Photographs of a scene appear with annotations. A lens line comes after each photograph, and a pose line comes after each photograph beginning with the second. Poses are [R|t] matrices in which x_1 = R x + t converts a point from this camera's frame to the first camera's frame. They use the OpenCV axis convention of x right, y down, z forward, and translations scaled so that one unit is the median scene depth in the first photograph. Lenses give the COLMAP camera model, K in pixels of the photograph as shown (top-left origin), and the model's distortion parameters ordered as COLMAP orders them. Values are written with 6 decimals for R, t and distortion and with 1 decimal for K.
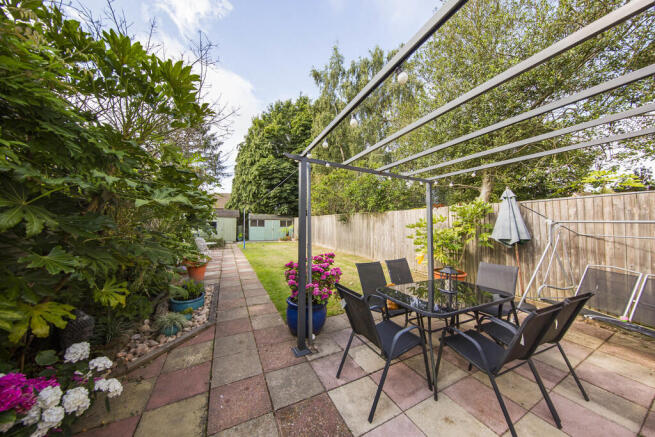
lens RADIAL K [[205.6, 0, 329.8], [0, 205.6, 217.2], [0, 0, 1]] dist [0.001393, 0.000020]
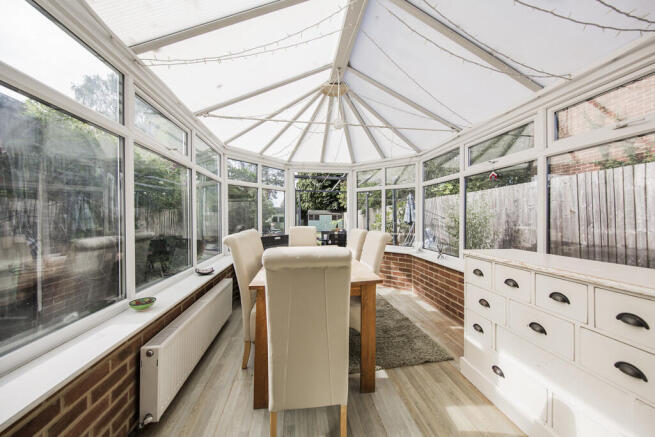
lens RADIAL K [[217.9, 0, 327.4], [0, 217.9, 217.8], [0, 0, 1]] dist [-0.001867, -0.000130]
pose [[0.943825, -0.010470, -0.330280, 0.161278], [0.022735, 0.999187, 0.033295, -0.011525], [0.329663, -0.038934, 0.943296, -0.225746]]
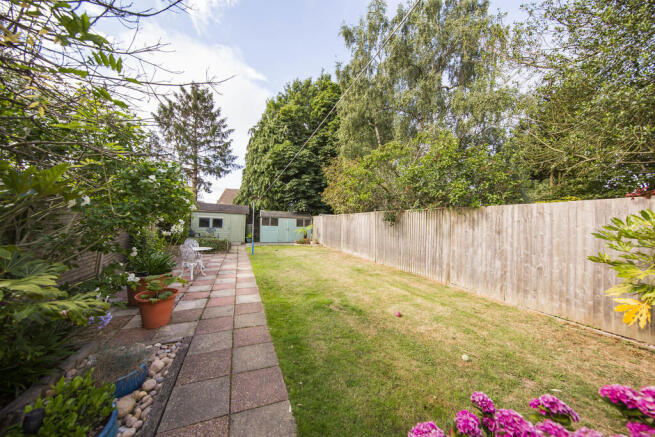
lens RADIAL K [[217.9, 0, 328.1], [0, 217.9, 219.6], [0, 0, 1]] dist [-0.001867, -0.000130]
pose [[0.996614, 0.022914, -0.078964, -0.044181], [-0.021963, 0.999676, 0.012888, 0.004315], [0.079233, -0.011110, 0.996794, 0.129493]]
